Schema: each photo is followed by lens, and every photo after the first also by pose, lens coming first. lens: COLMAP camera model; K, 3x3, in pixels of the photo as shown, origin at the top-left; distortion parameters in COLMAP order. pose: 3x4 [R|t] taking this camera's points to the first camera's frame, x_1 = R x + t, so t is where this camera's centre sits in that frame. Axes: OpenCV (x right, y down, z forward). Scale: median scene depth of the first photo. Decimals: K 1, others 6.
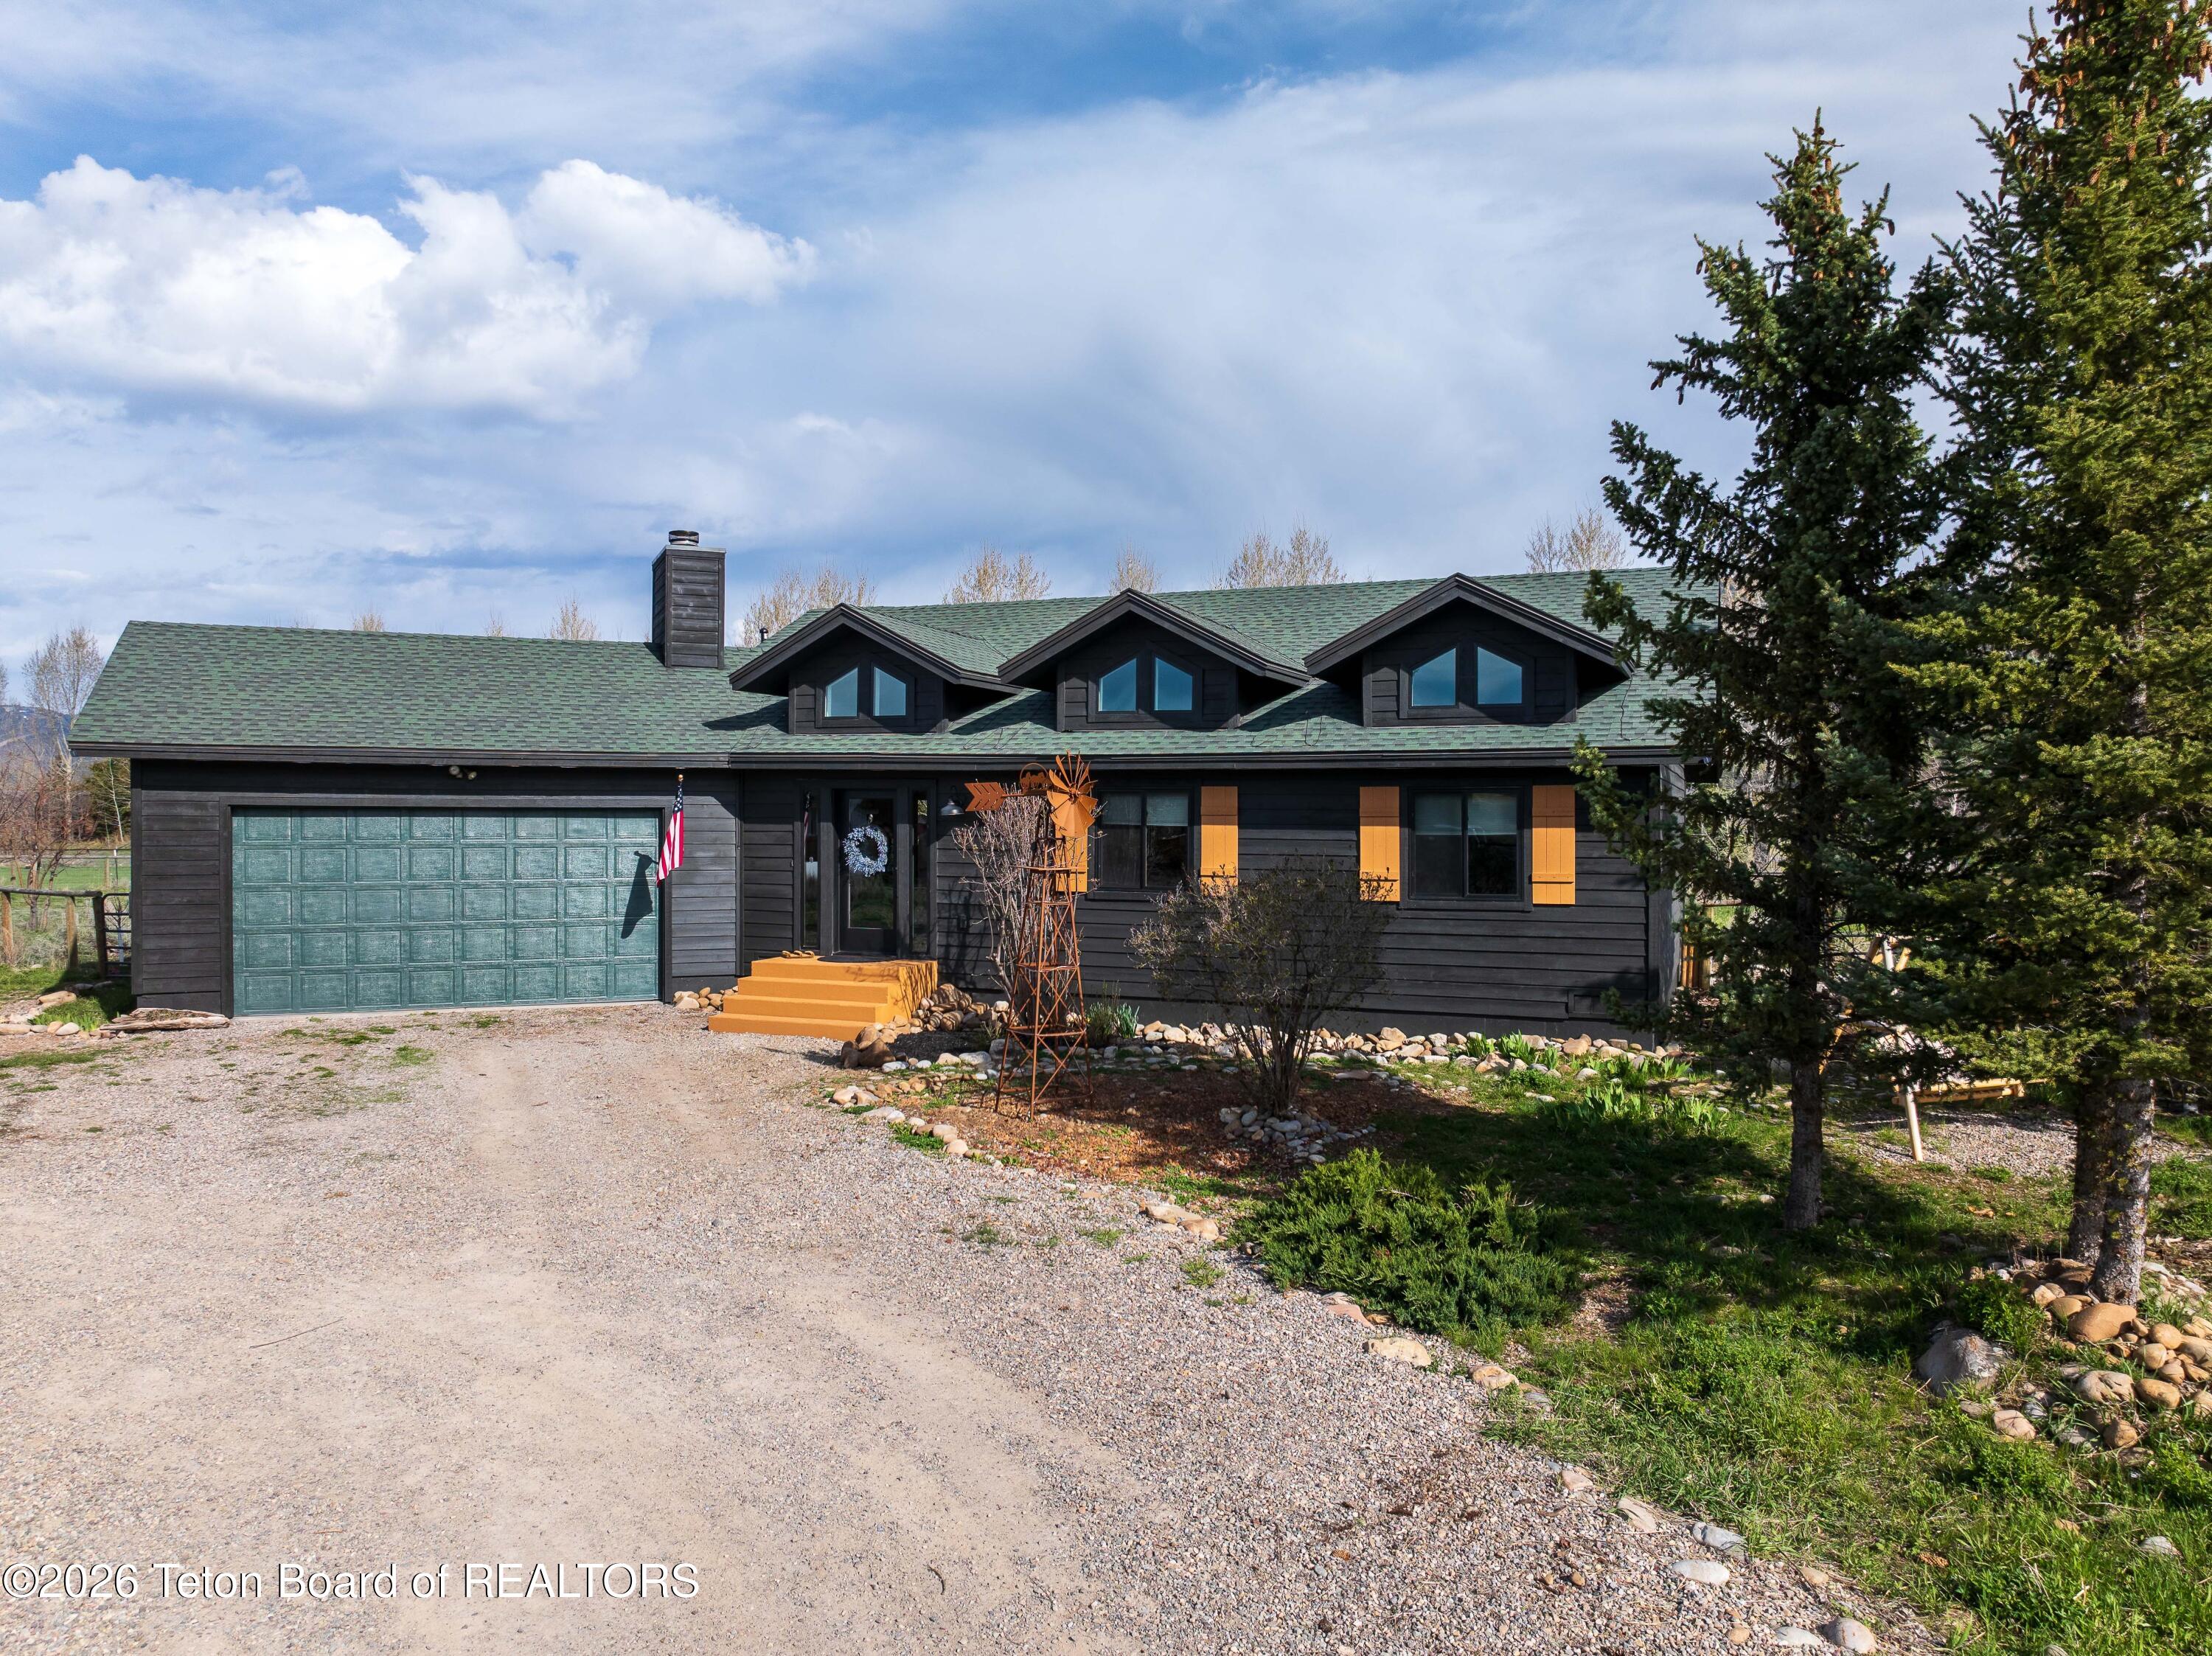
lens RADIAL K [[1562.4, 0, 1116.3], [0, 1562.4, 820.2], [0, 0, 1]] dist [-0.048589, 0.020333]
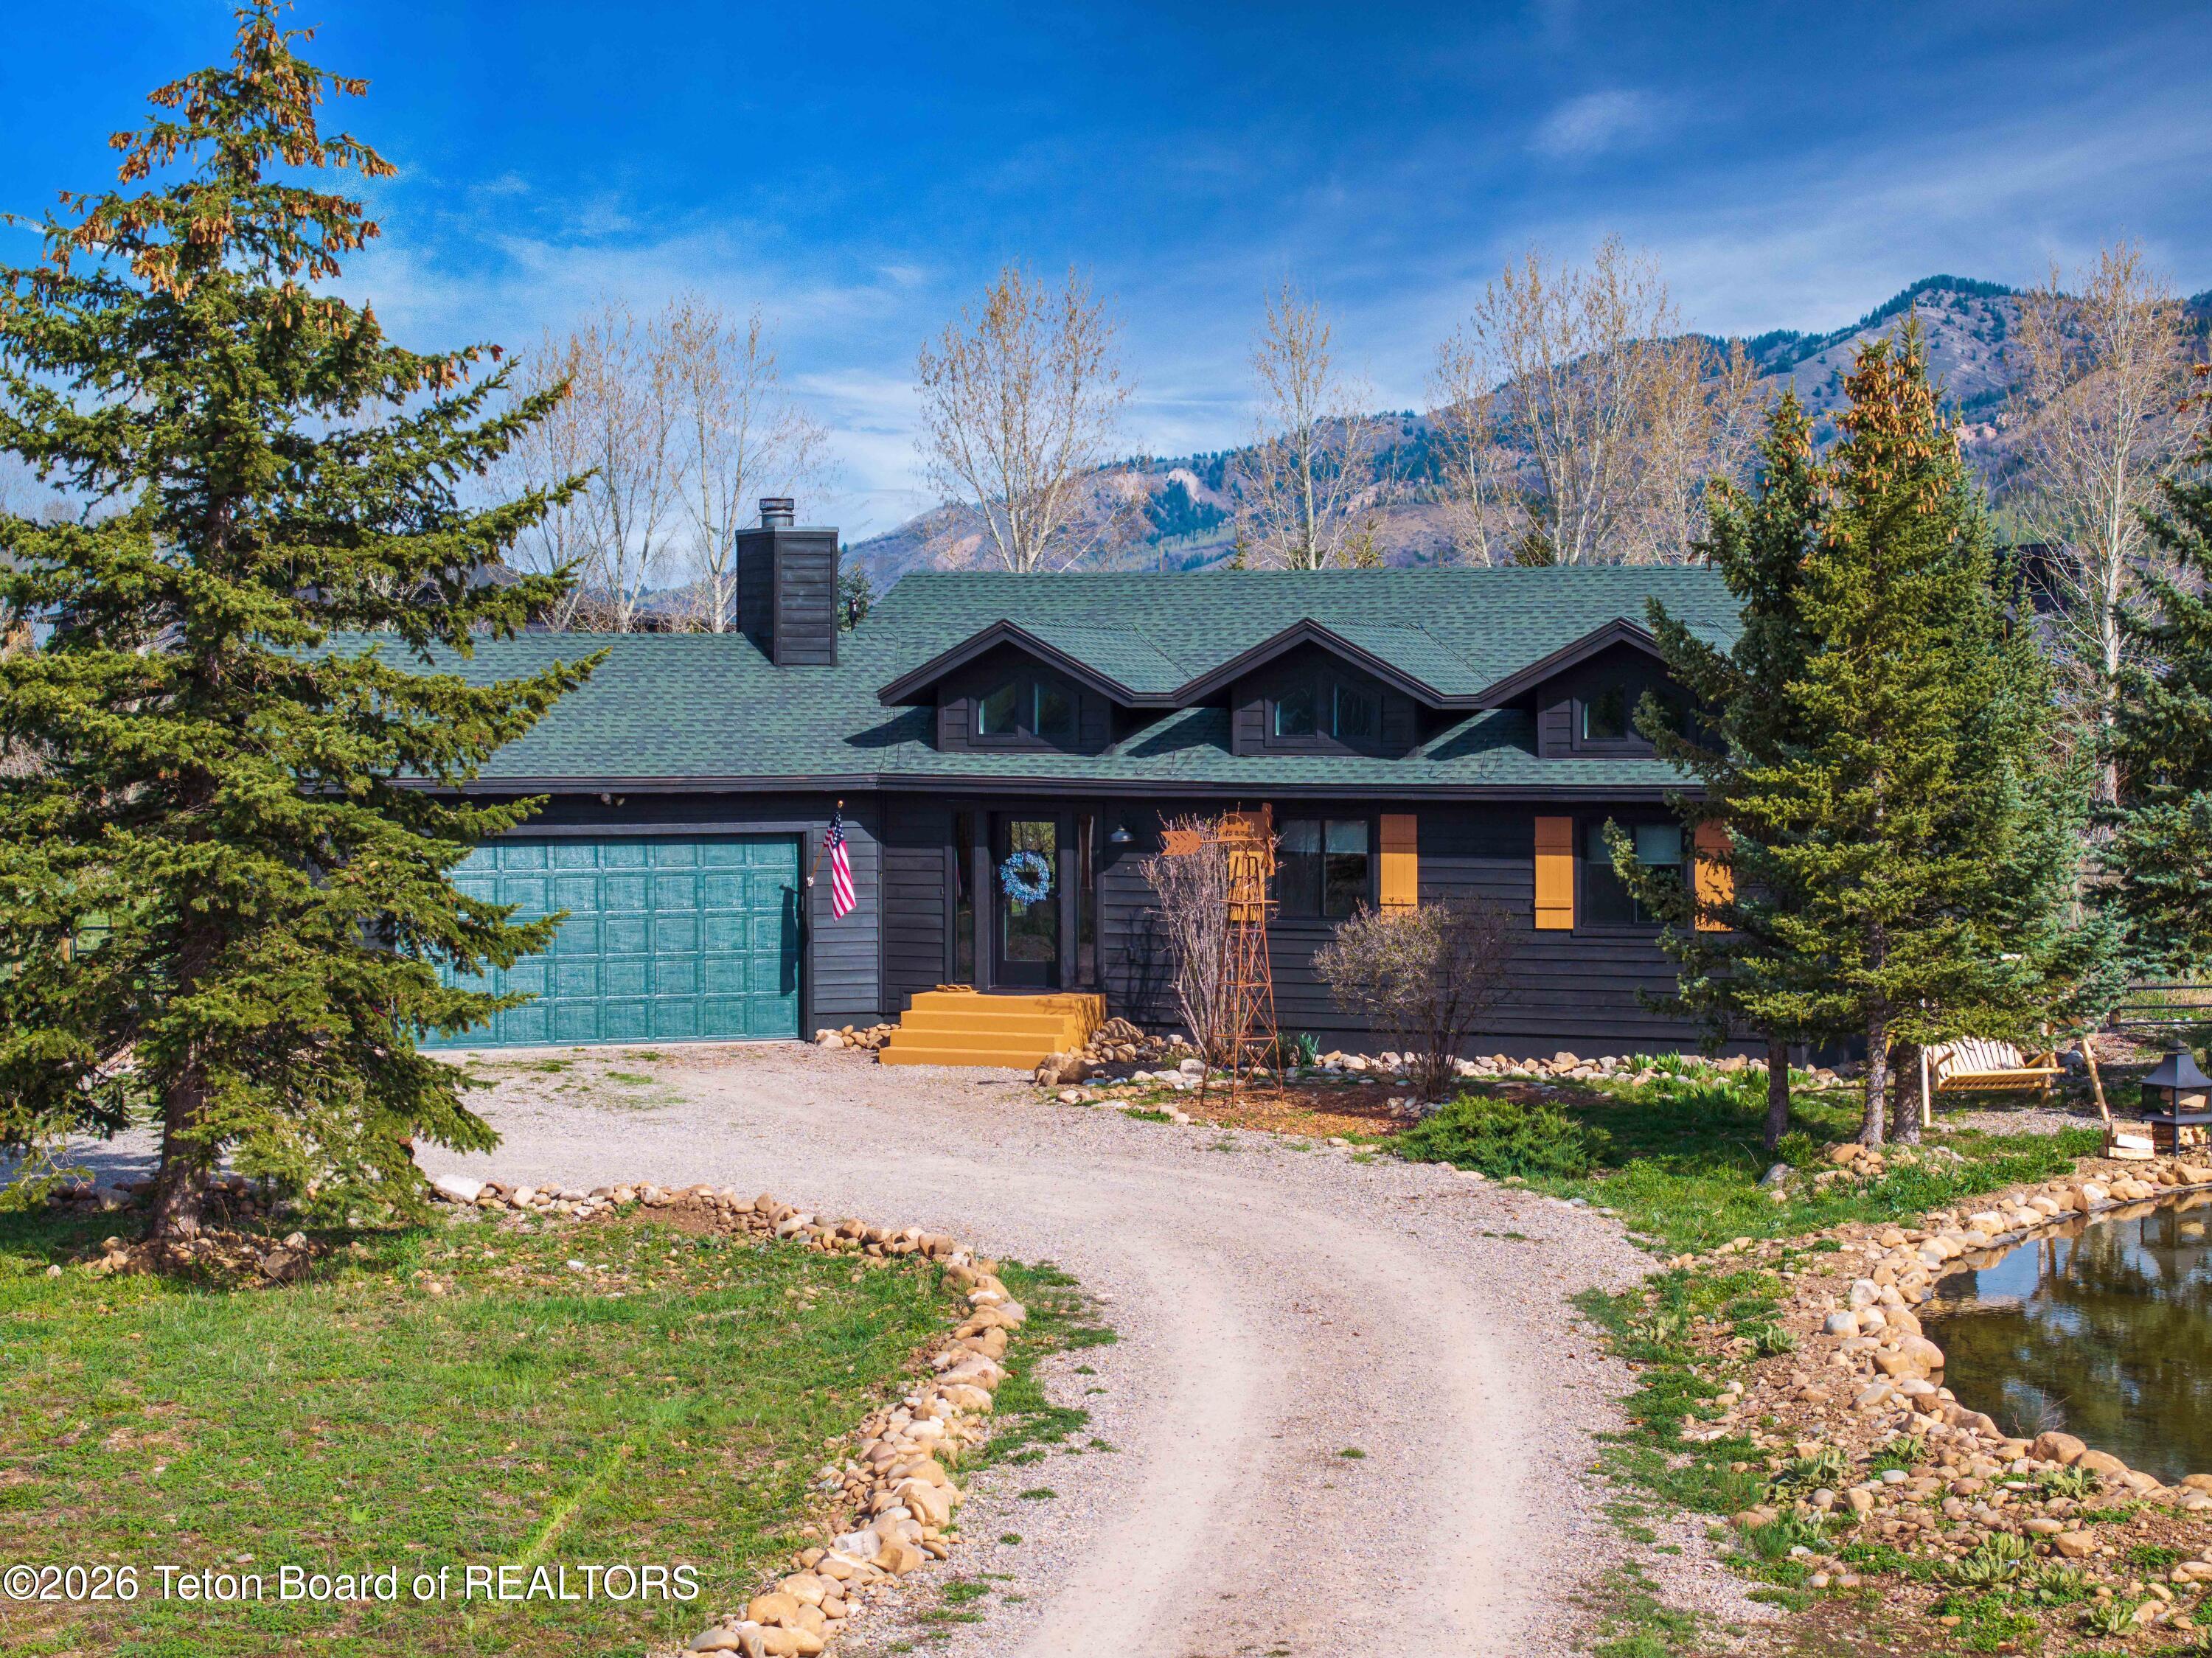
lens RADIAL K [[4437.7, 0, 1140.3], [0, 4437.7, 834.4], [0, 0, 1]] dist [-0.274012, 1.801037]
pose [[0.999985, -0.004052, -0.003595, -0.082781], [0.004159, 0.999533, 0.030267, -0.088999], [0.003471, -0.030282, 0.999535, -1.703693]]
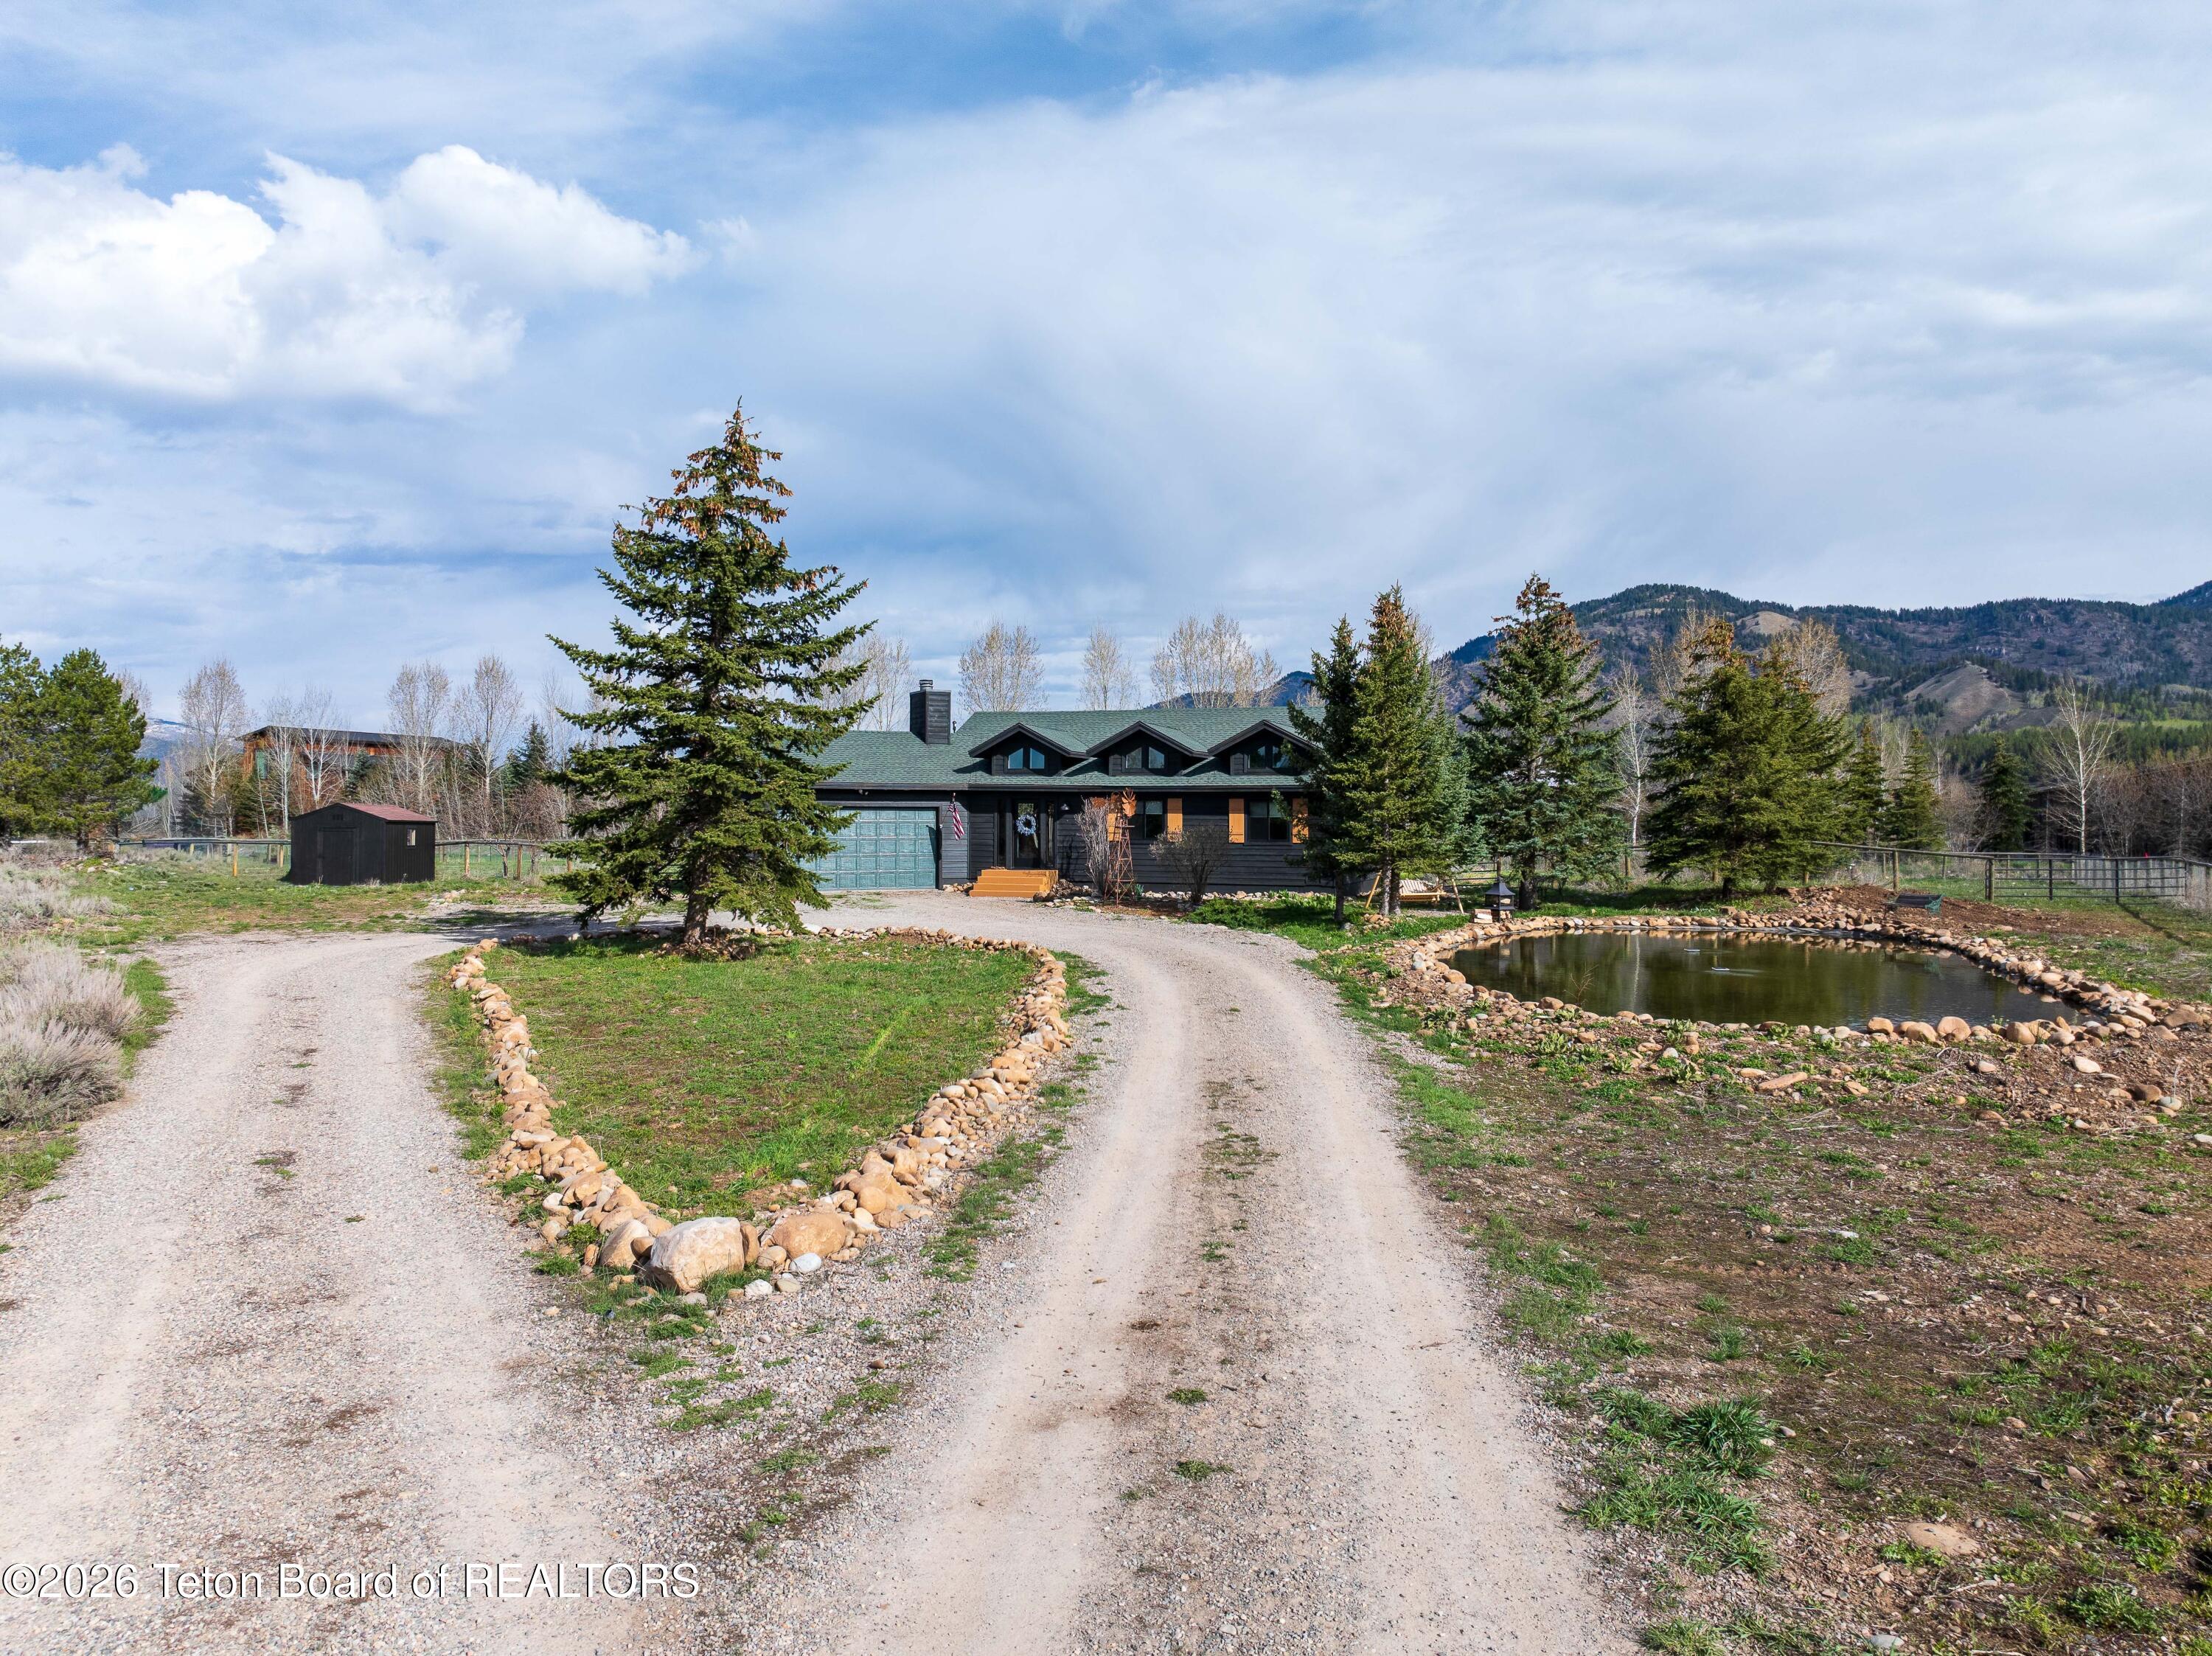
lens RADIAL K [[1562.4, 0, 1116.3], [0, 1562.4, 820.2], [0, 0, 1]] dist [-0.048589, 0.020333]
pose [[0.998206, 0.000455, 0.059864, -0.168886], [-0.000560, 0.999998, 0.001730, 0.008682], [-0.059863, -0.001760, 0.998205, -1.428515]]
